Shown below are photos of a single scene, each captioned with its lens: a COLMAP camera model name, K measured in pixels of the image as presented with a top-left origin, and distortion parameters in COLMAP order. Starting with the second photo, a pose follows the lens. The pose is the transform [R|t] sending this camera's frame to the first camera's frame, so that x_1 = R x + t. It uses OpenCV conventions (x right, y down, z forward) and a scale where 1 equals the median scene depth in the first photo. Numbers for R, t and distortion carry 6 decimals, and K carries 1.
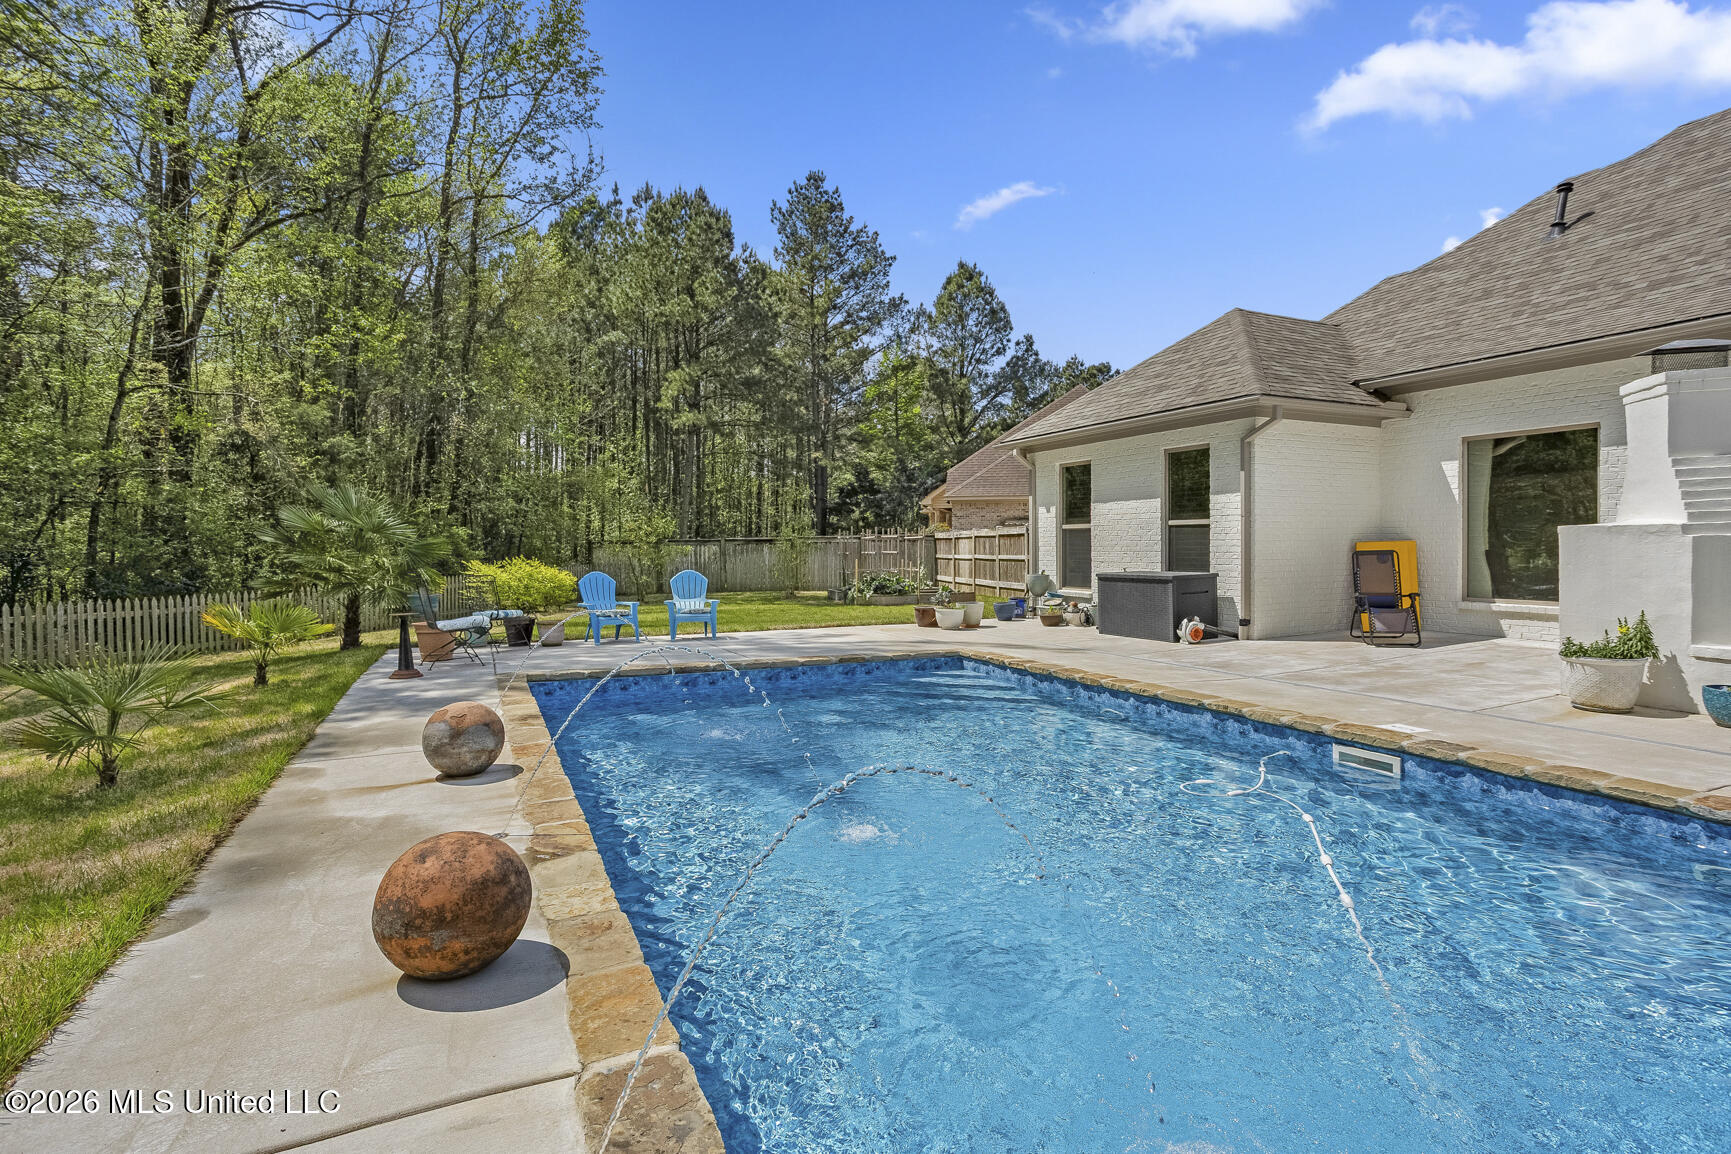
lens RADIAL K [[857.8, 0, 859.5], [0, 857.8, 551.1], [0, 0, 1]] dist [-0.058685, 0.041272]
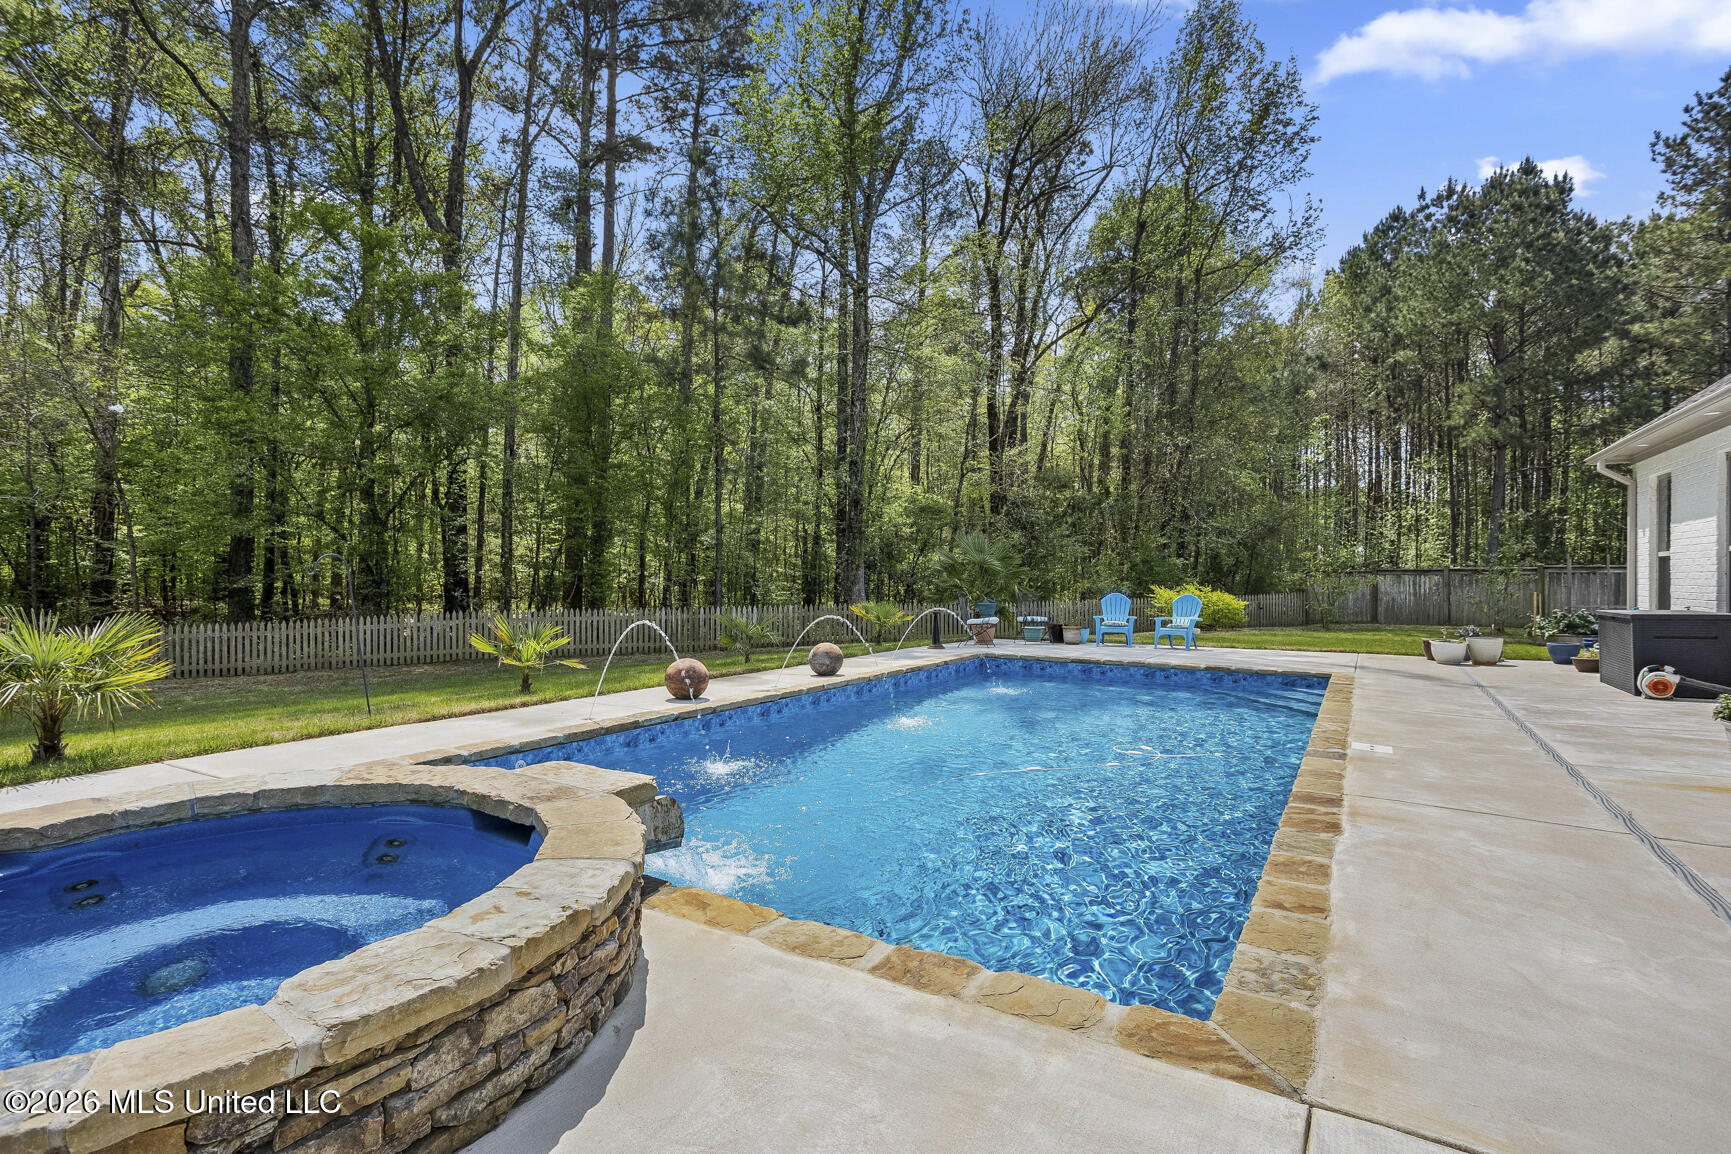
lens RADIAL K [[830.3, 0, 865.5], [0, 830.3, 577.0], [0, 0, 1]] dist [-0.045952, 0.028065]
pose [[0.563613, 0.009480, -0.825984, 0.254684], [-0.012199, 0.999921, 0.003152, -0.000279], [0.825949, 0.008299, 0.563684, -0.026582]]
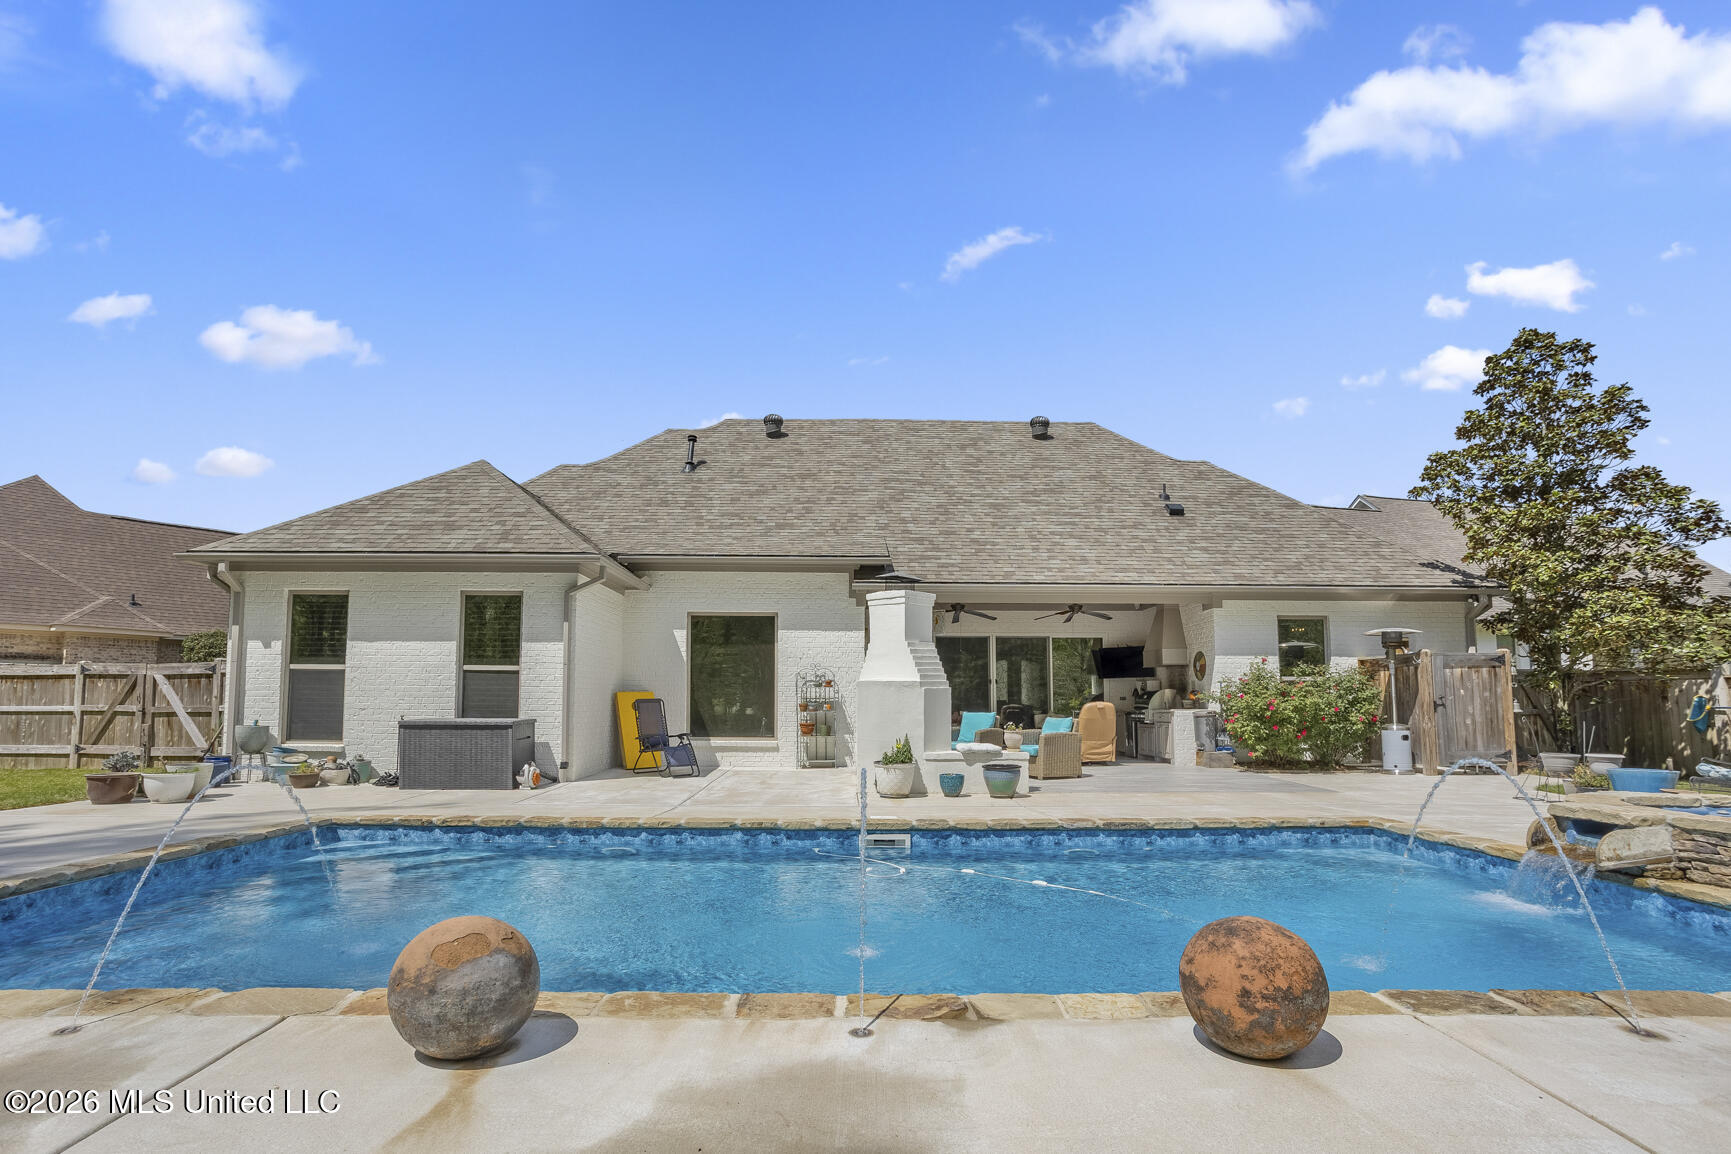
lens RADIAL K [[872.4, 0, 850.3], [0, 872.4, 641.2], [0, 0, 1]] dist [-0.064390, 0.047598]
pose [[0.405703, 0.076054, 0.910835, -0.166150], [-0.001119, 0.996573, -0.082715, 0.008056], [-0.914004, 0.032539, 0.404398, 0.100257]]
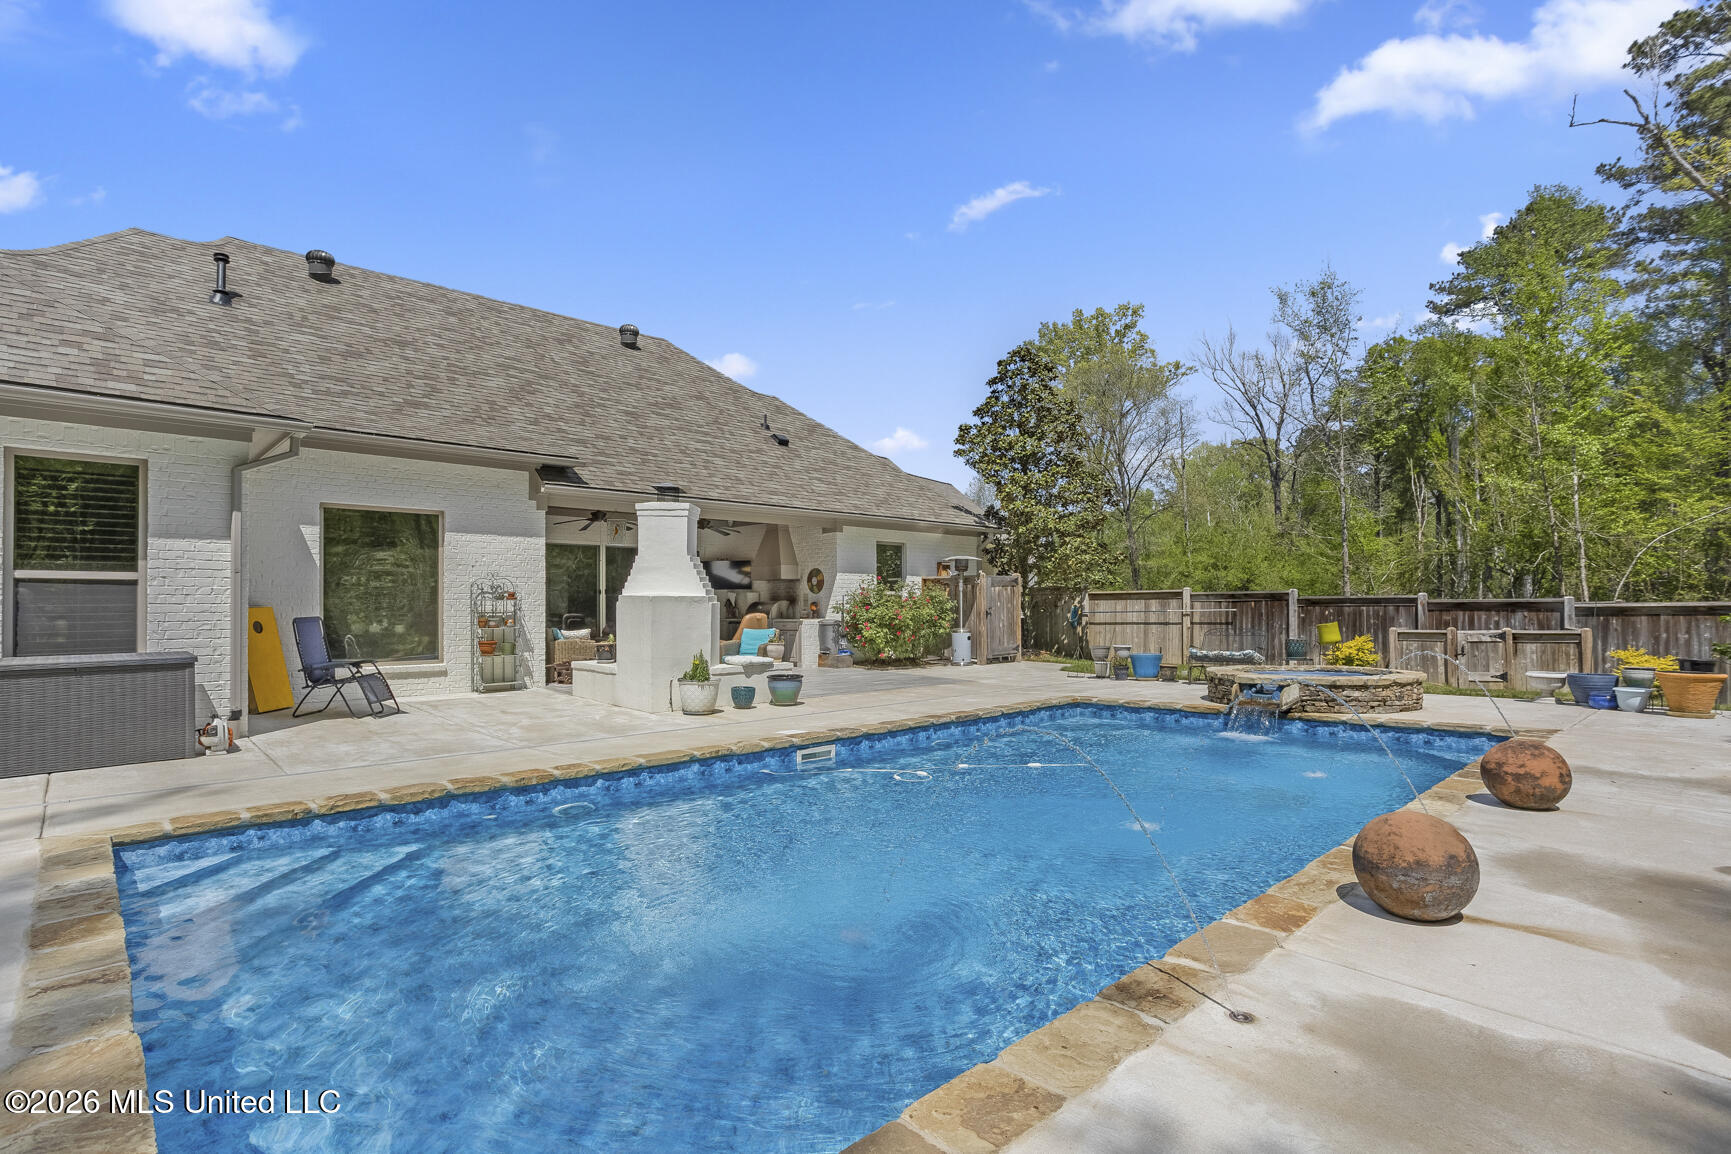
lens RADIAL K [[859.5, 0, 872.7], [0, 859.5, 584.0], [0, 0, 1]] dist [-0.047671, 0.032807]
pose [[-0.339790, 0.035482, 0.939832, -0.183135], [0.015215, 0.999365, -0.032229, 0.000792], [-0.940378, 0.003349, -0.340114, 0.308690]]
